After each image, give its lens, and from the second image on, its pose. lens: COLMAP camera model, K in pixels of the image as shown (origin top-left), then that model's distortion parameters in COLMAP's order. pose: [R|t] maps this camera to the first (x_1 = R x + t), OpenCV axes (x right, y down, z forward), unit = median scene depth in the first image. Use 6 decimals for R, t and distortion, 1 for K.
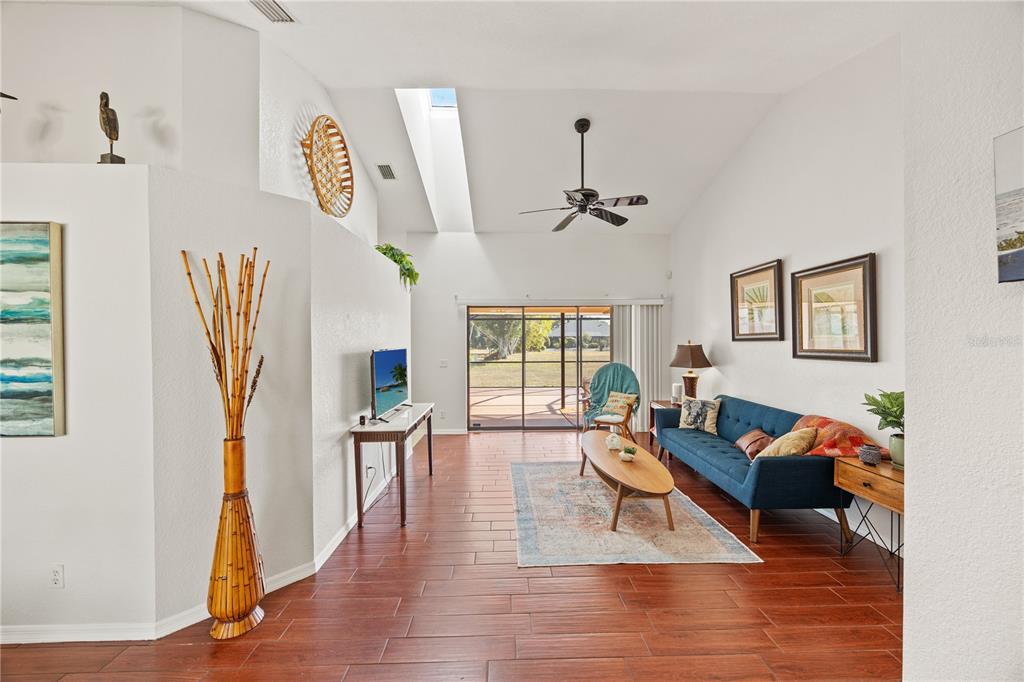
lens RADIAL K [[402.5, 0, 516.8], [0, 402.5, 342.6], [0, 0, 1]] dist [0.006643, 0.000038]
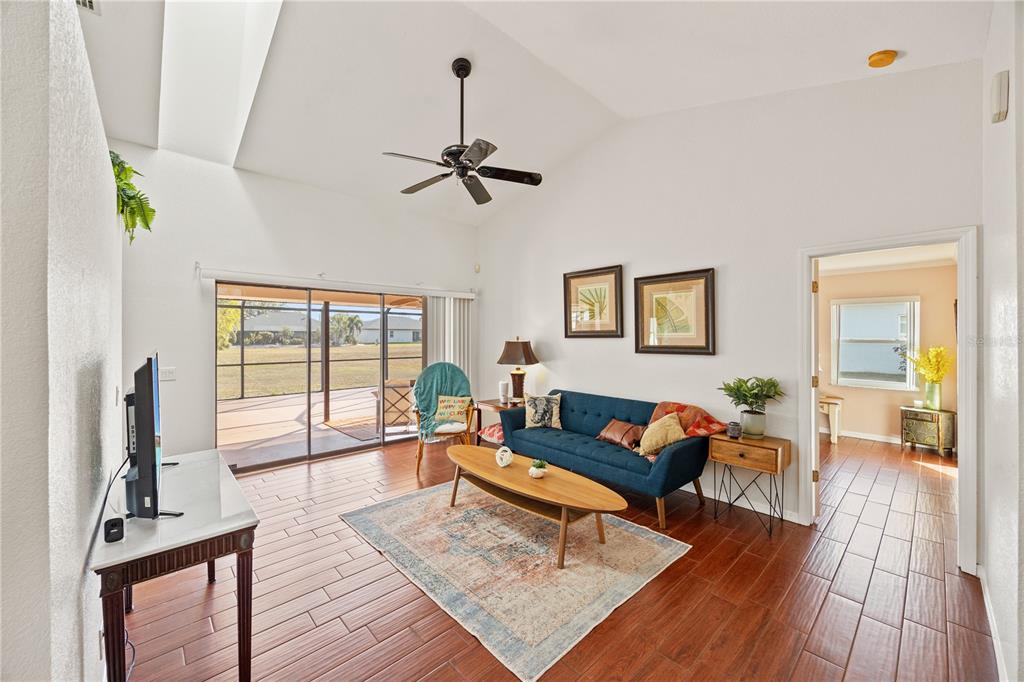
lens RADIAL K [[398.6, 0, 522.0], [0, 398.6, 336.6], [0, 0, 1]] dist [0.000647, 0.000116]
pose [[0.747098, 0.004011, 0.664701, -0.249048], [-0.001127, 0.999988, -0.004768, -0.001705], [-0.664712, 0.002814, 0.747094, 0.304246]]
